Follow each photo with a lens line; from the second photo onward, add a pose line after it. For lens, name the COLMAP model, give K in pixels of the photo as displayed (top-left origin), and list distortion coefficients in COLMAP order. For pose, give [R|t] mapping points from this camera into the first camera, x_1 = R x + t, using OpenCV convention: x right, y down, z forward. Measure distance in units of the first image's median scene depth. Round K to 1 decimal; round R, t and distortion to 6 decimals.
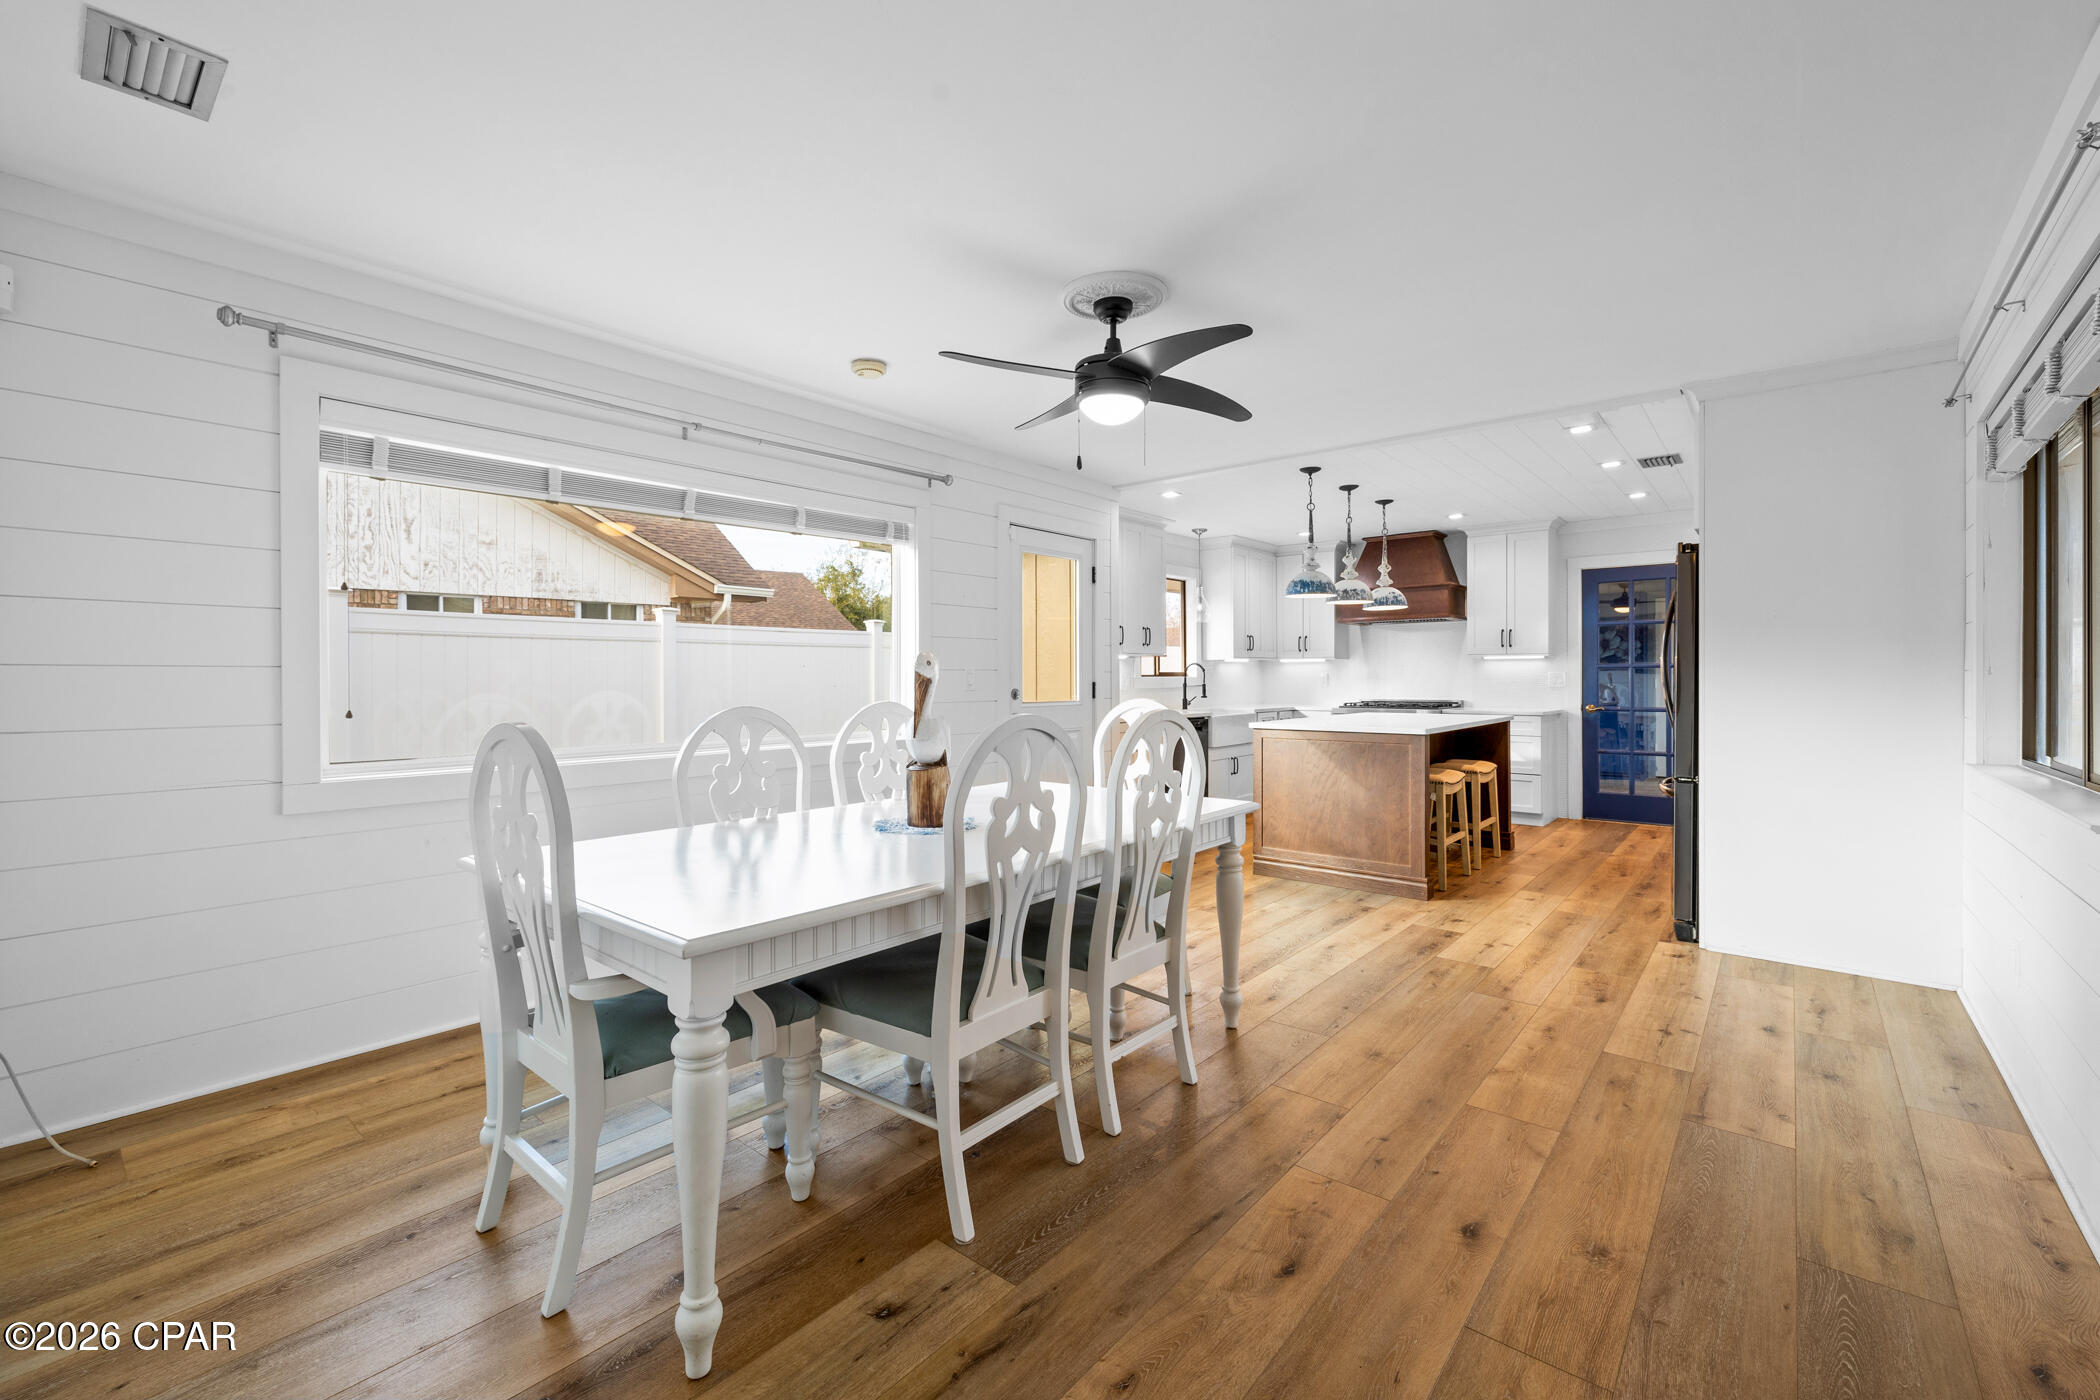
lens RADIAL K [[886.2, 0, 1047.4], [0, 886.2, 709.2], [0, 0, 1]] dist [0.000128, -0.000053]
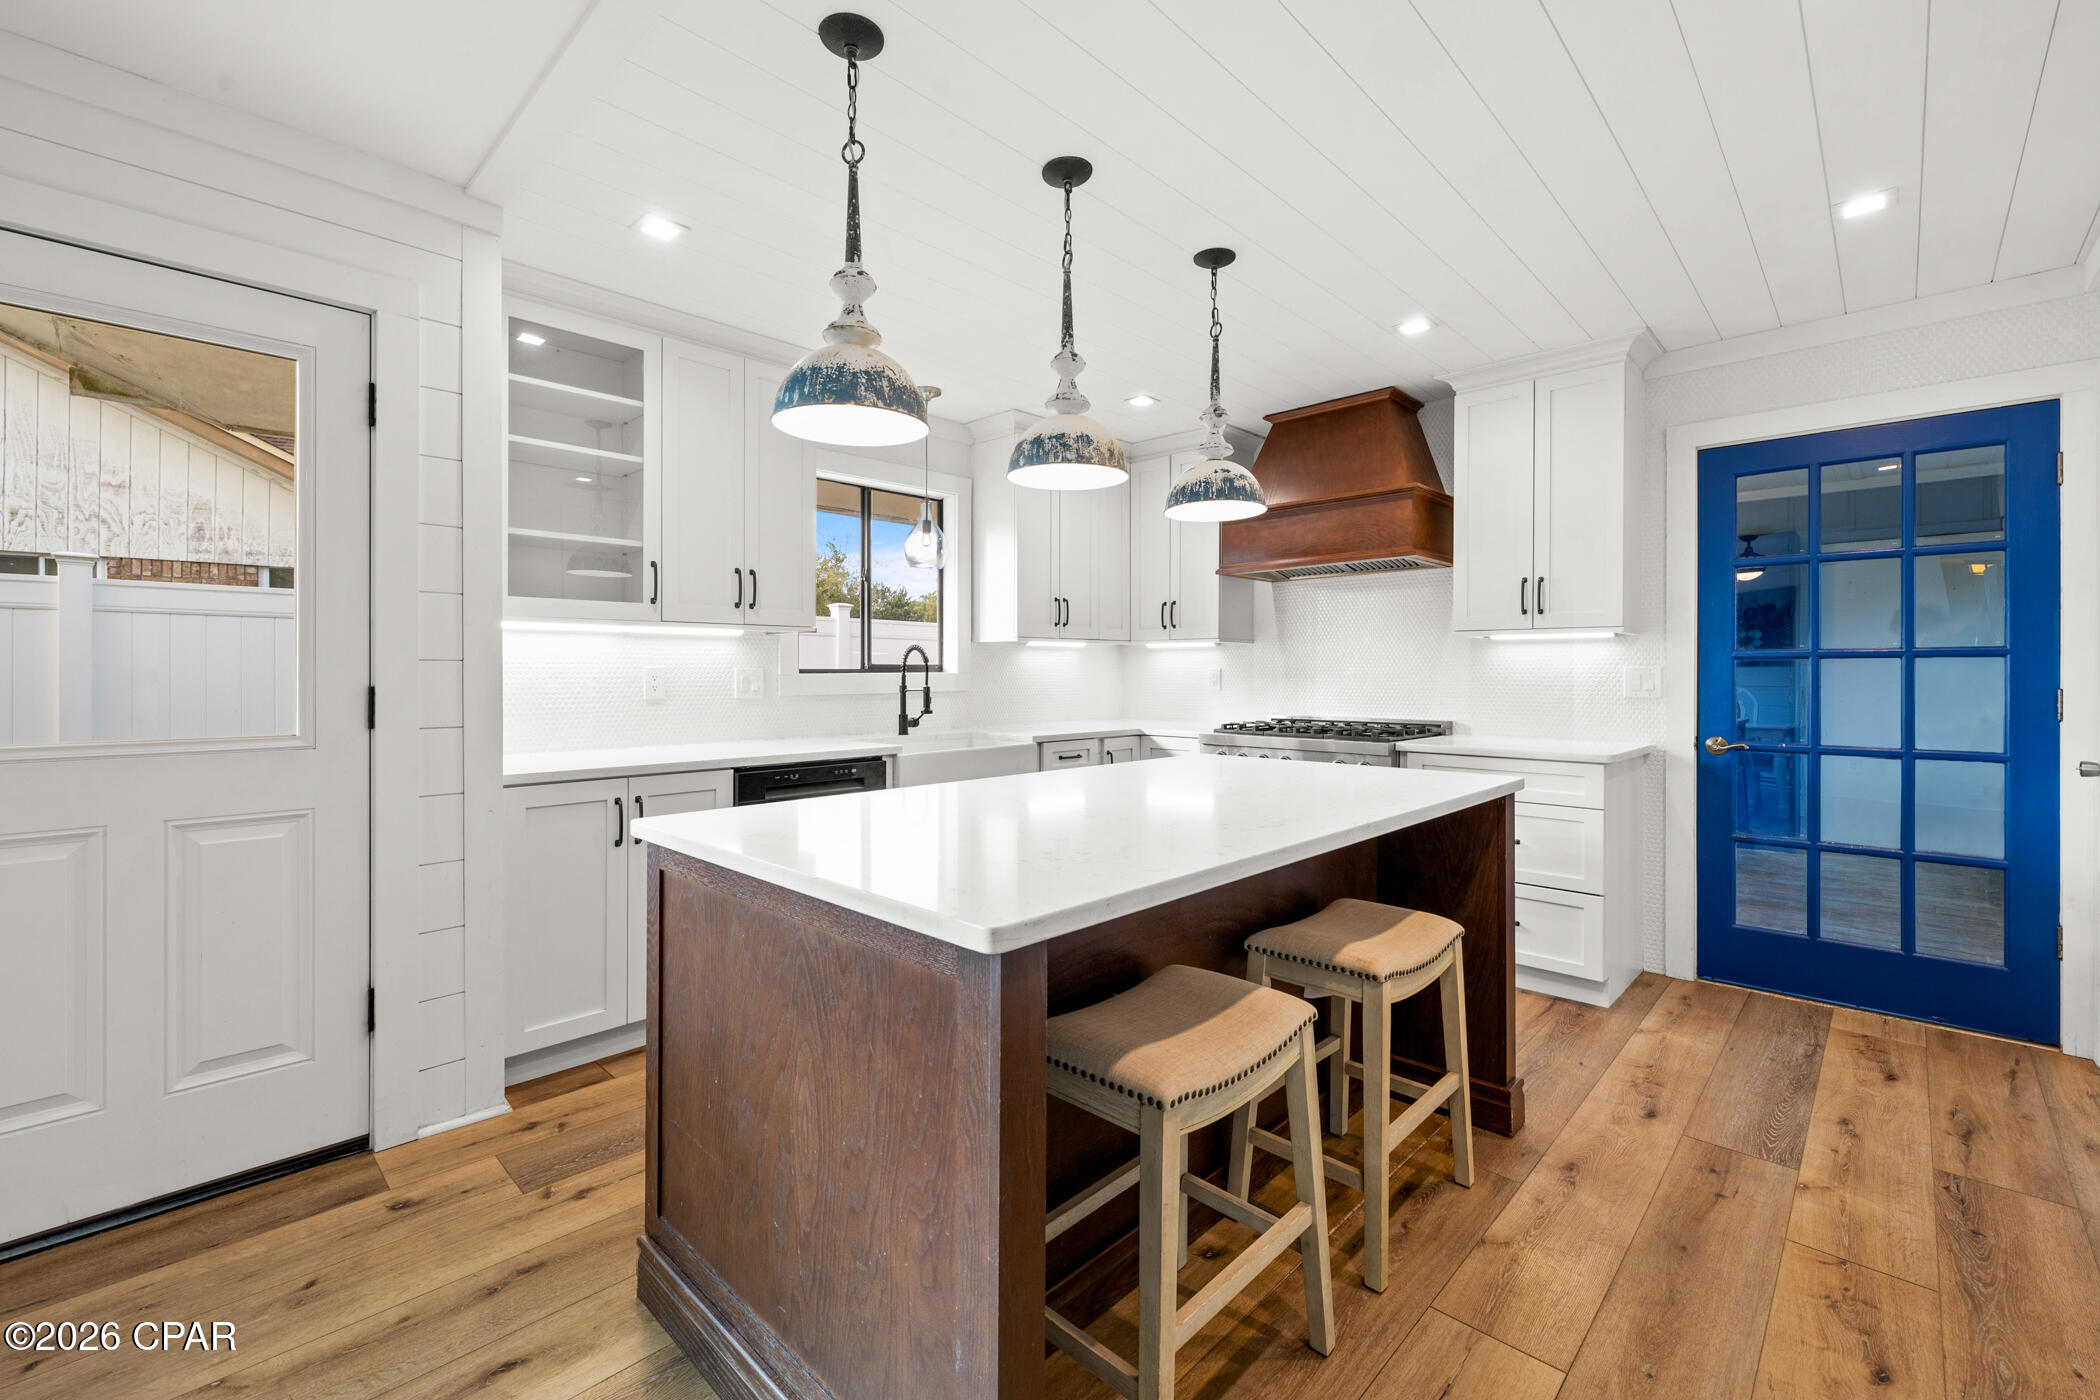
lens RADIAL K [[890.9, 0, 1043.1], [0, 890.9, 699.3], [0, 0, 1]] dist [-0.000515, 0.000802]
pose [[0.997622, 0.006208, -0.068639, 0.274039], [-0.006525, 0.999969, -0.004391, -0.019181], [0.068609, 0.004828, 0.997632, 0.478186]]
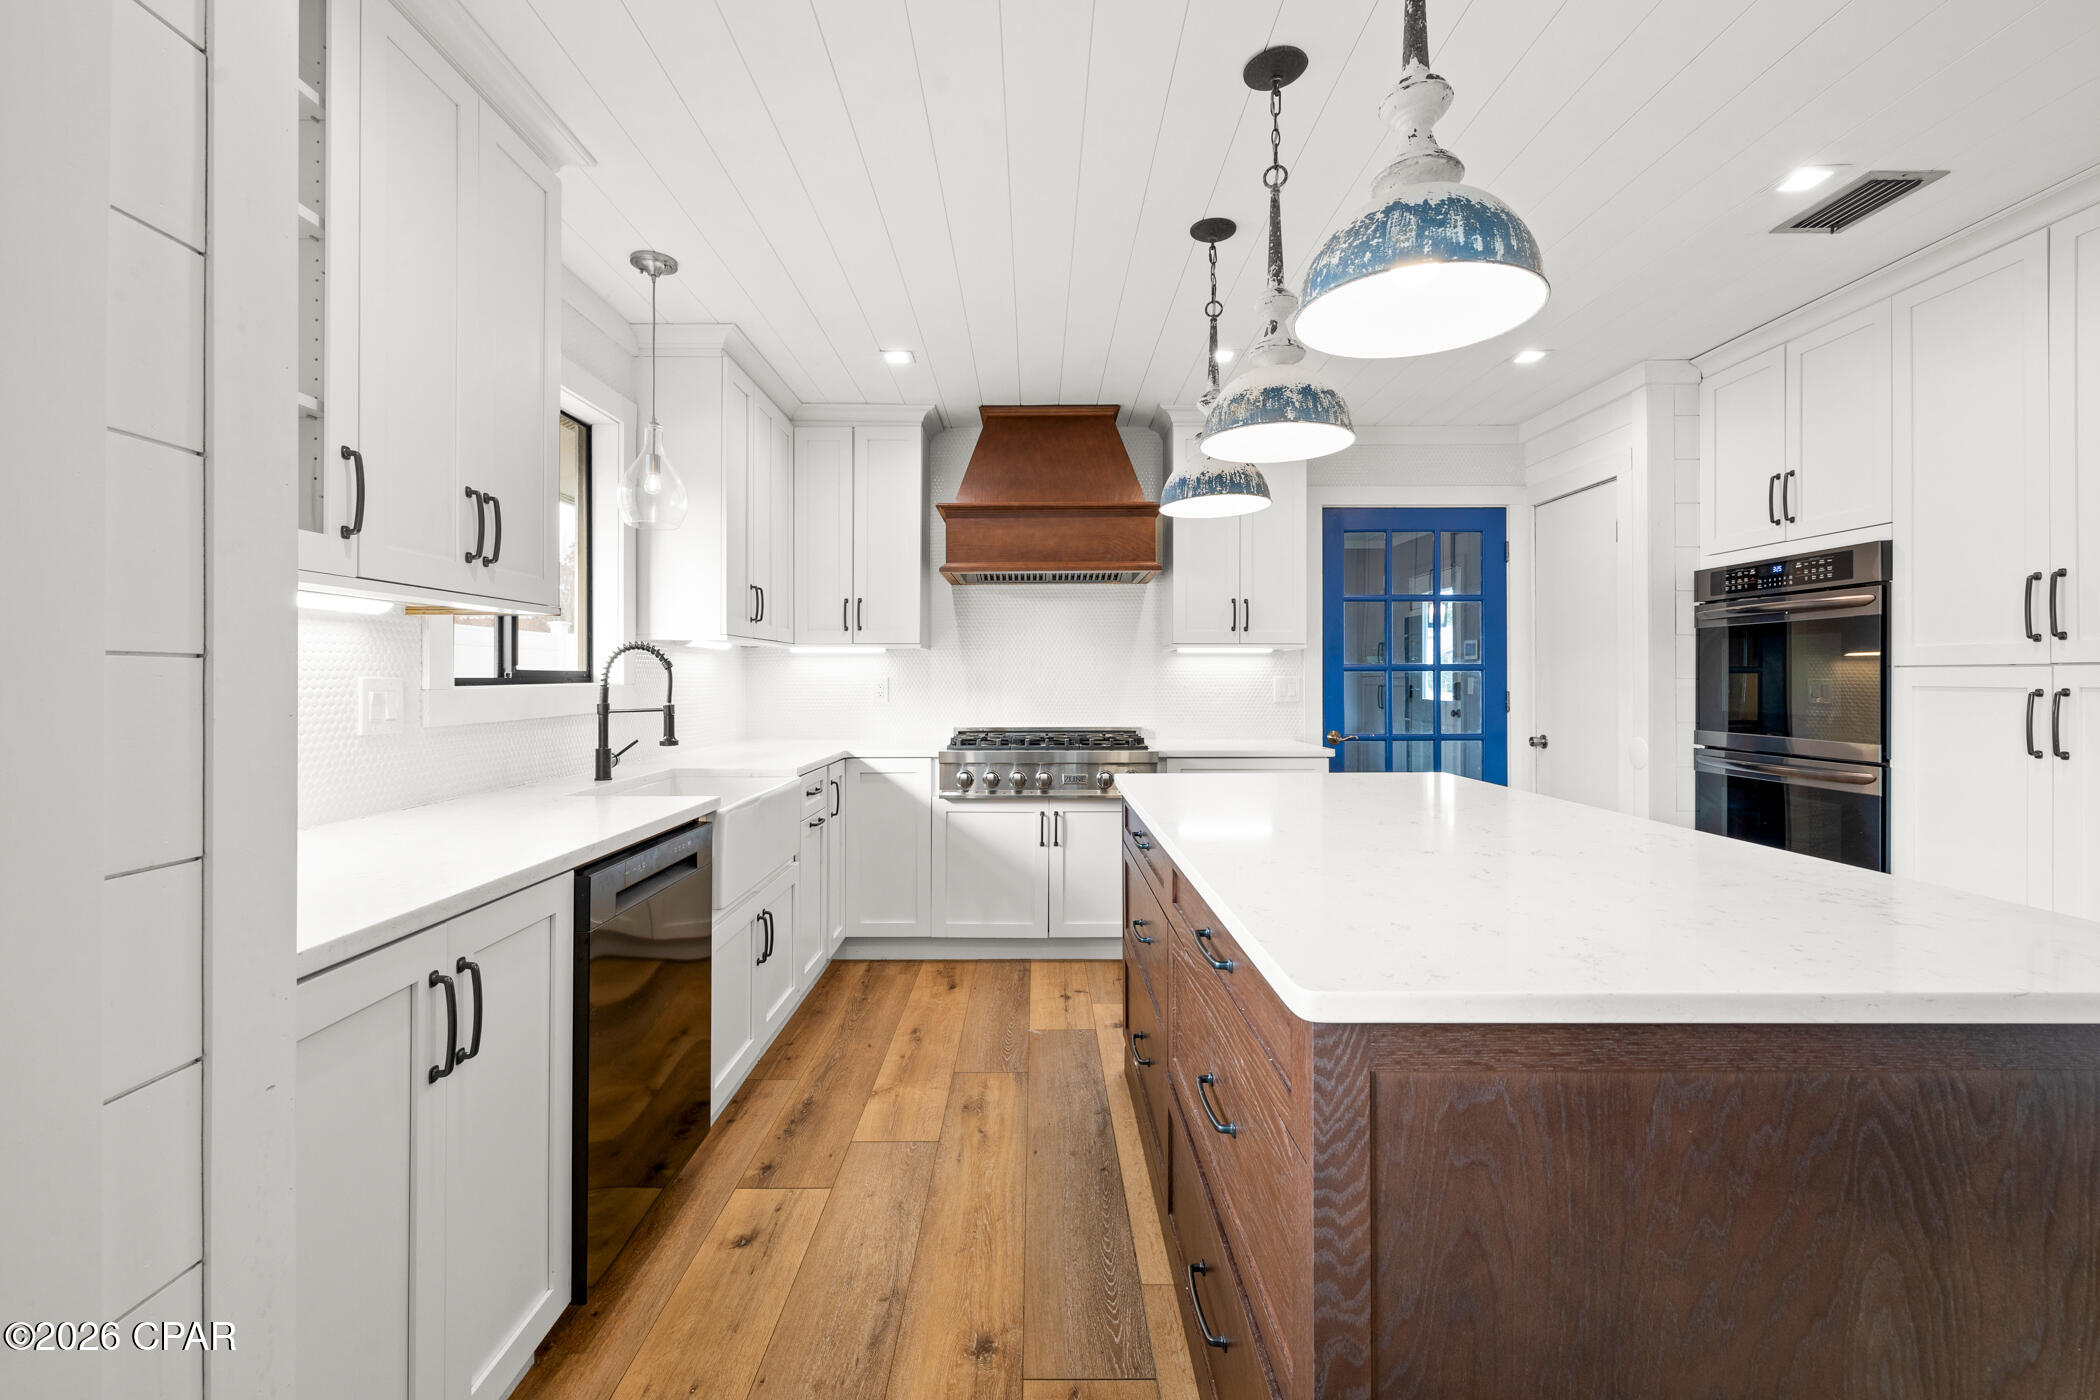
lens RADIAL K [[890.9, 0, 1043.1], [0, 890.9, 699.3], [0, 0, 1]] dist [-0.000515, 0.000802]
pose [[0.759359, -0.010935, 0.650580, 0.060601], [0.020469, 0.999765, -0.007087, -0.025007], [-0.650350, 0.018698, 0.759404, 0.631079]]
